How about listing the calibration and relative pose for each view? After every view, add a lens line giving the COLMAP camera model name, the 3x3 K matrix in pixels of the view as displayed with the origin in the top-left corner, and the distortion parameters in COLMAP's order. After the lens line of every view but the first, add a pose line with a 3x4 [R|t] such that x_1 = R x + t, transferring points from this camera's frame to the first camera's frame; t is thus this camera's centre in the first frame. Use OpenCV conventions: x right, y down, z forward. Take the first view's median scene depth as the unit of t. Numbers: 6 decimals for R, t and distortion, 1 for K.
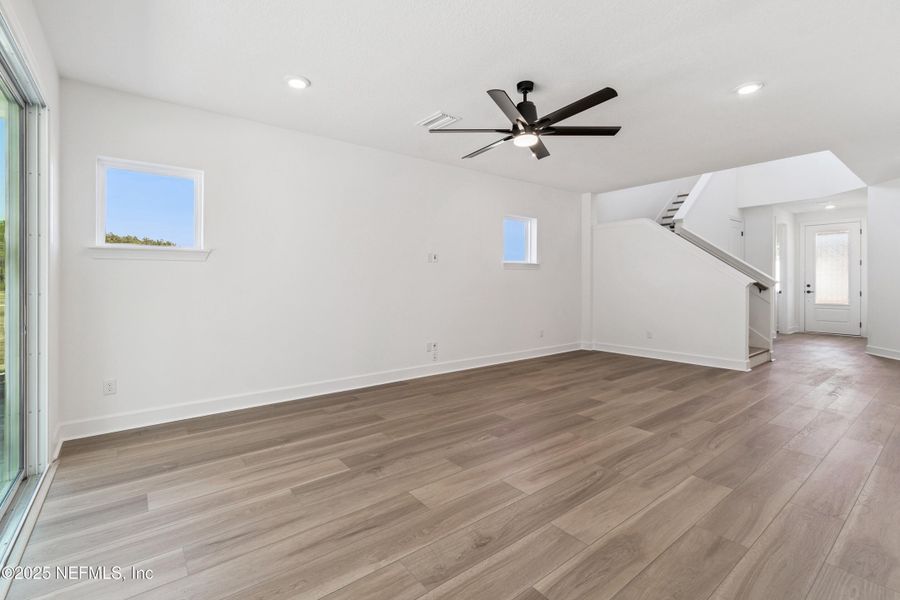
lens RADIAL K [[409.7, 0, 445.2], [0, 409.7, 282.1], [0, 0, 1]] dist [0.027648, -0.000030]
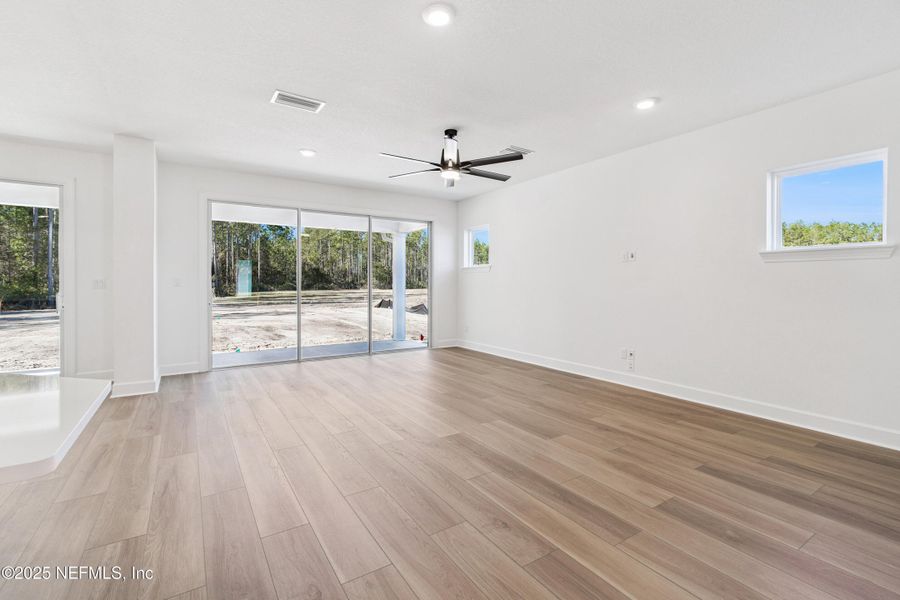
lens RADIAL K [[401.0, 0, 439.9], [0, 401.0, 283.7], [0, 0, 1]] dist [0.001381, -0.000134]
pose [[-0.094132, 0.003410, -0.995554, 1.419604], [-0.000265, 0.999994, 0.003451, -0.005295], [0.995560, 0.000588, -0.094130, 1.060732]]
